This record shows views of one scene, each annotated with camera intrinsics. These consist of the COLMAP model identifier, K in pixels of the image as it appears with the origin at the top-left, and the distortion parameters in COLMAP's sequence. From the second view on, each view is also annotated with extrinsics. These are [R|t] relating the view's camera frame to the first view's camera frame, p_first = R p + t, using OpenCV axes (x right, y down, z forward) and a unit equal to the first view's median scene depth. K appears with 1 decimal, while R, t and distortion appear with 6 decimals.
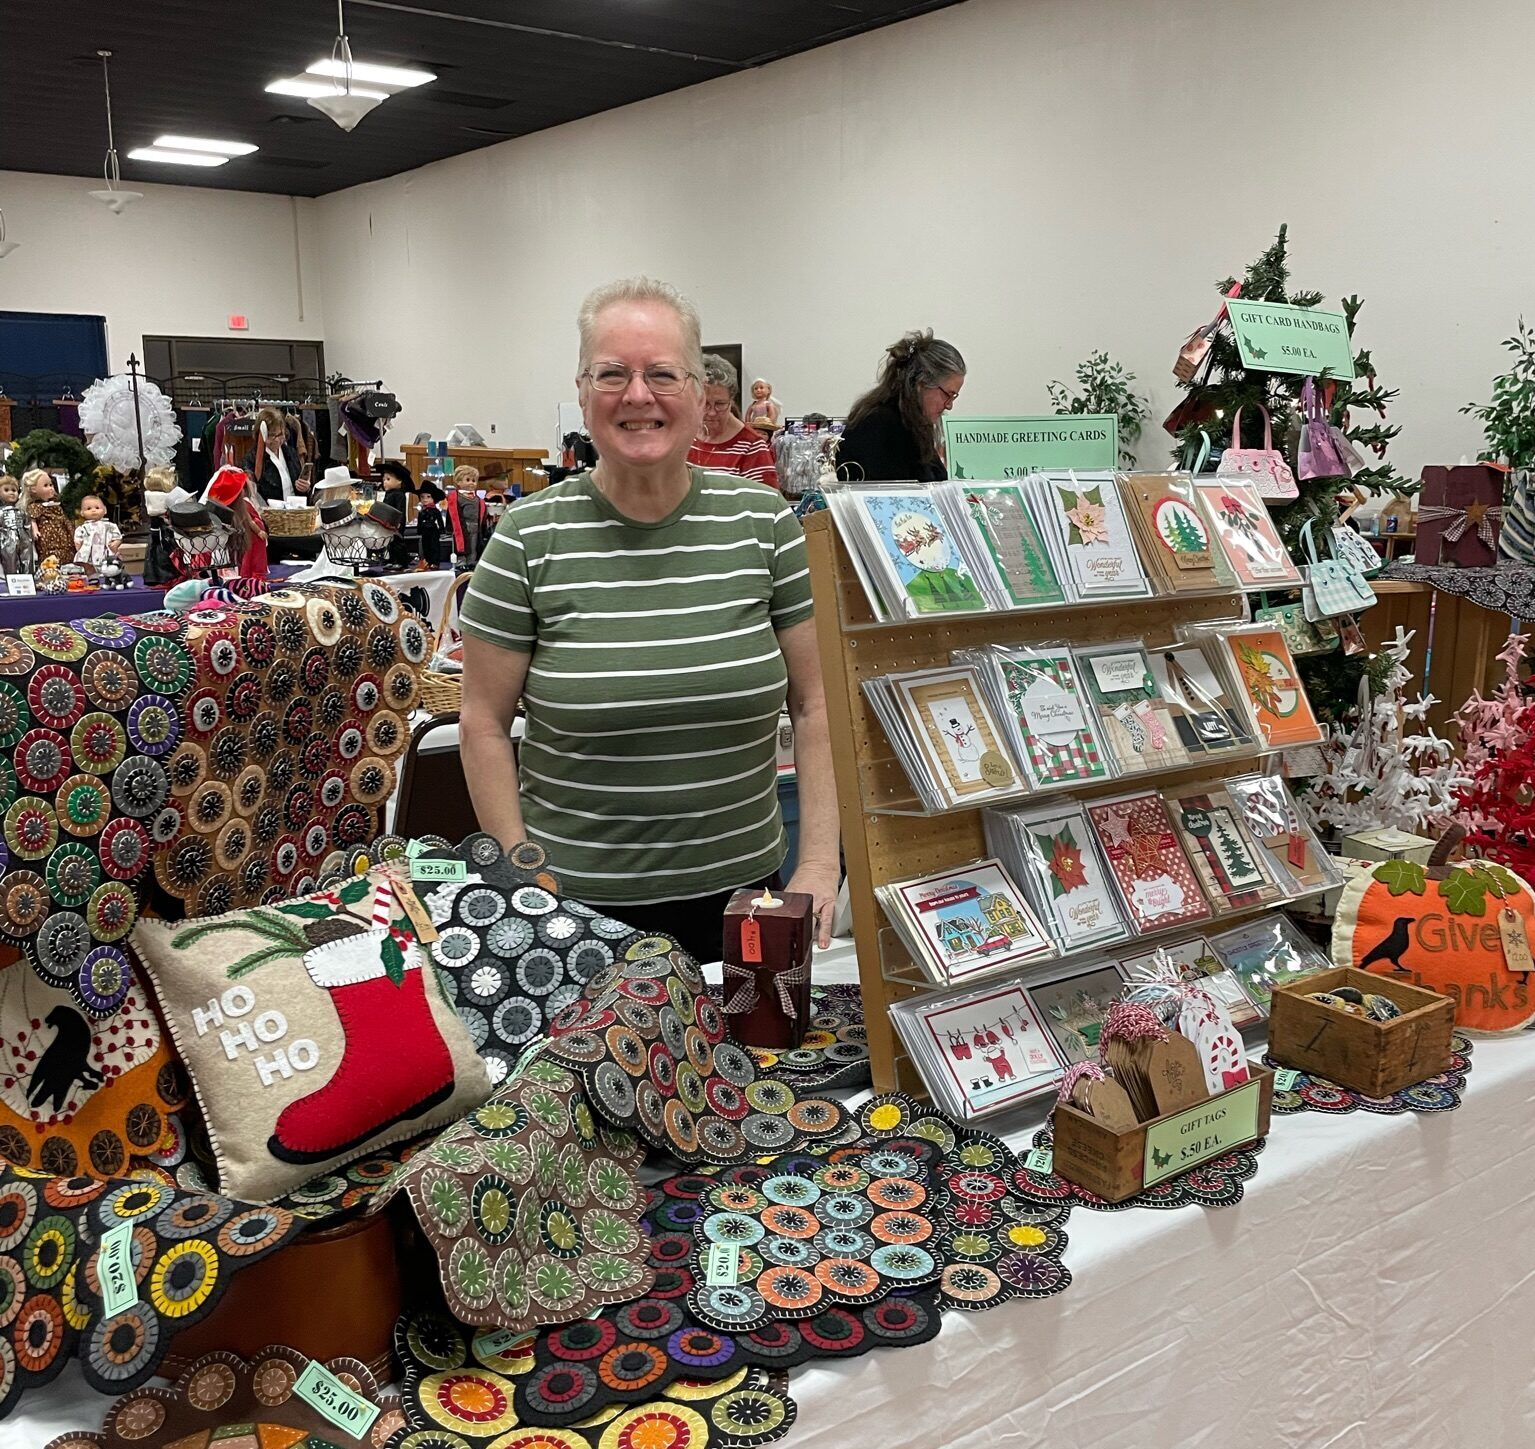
lens RADIAL K [[1408.2, 0, 767.5], [0, 1408.2, 724.5], [0, 0, 1]] dist [0.086580, -0.003084]
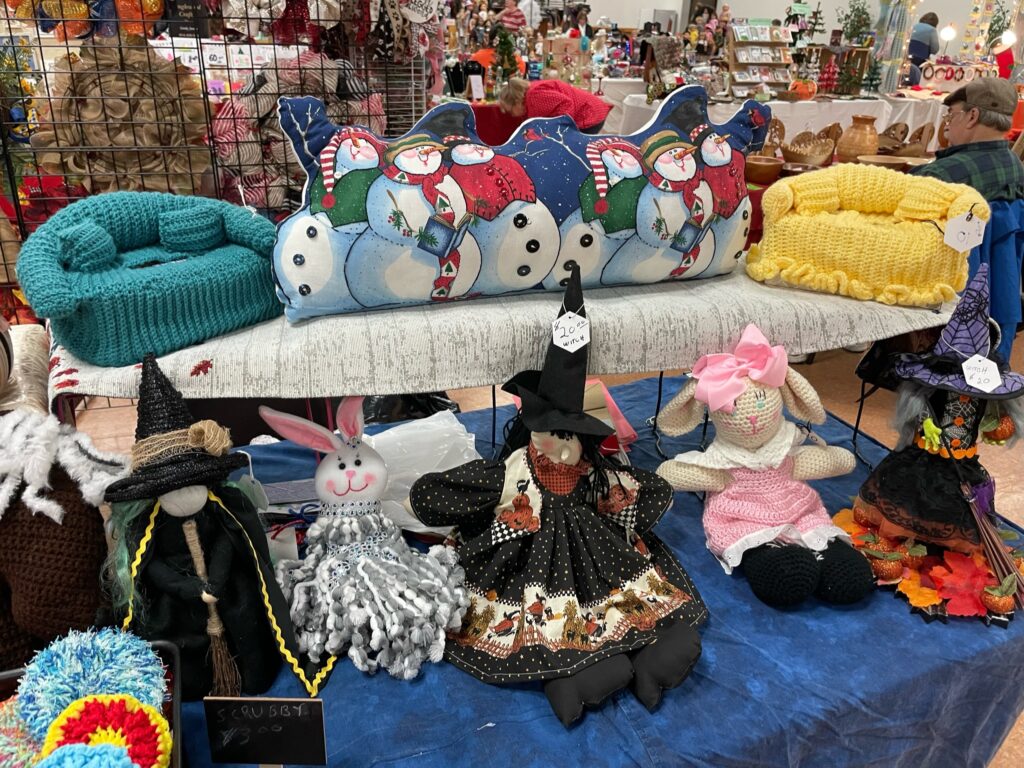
lens RADIAL K [[760.8, 0, 505.3], [0, 760.8, 356.8], [0, 0, 1]] dist [0.073301, -0.095548]
pose [[0.967279, 0.131223, -0.217144, -0.018416], [-0.084164, 0.973355, 0.213299, 0.795525], [0.239348, -0.188044, 0.952550, -3.672352]]
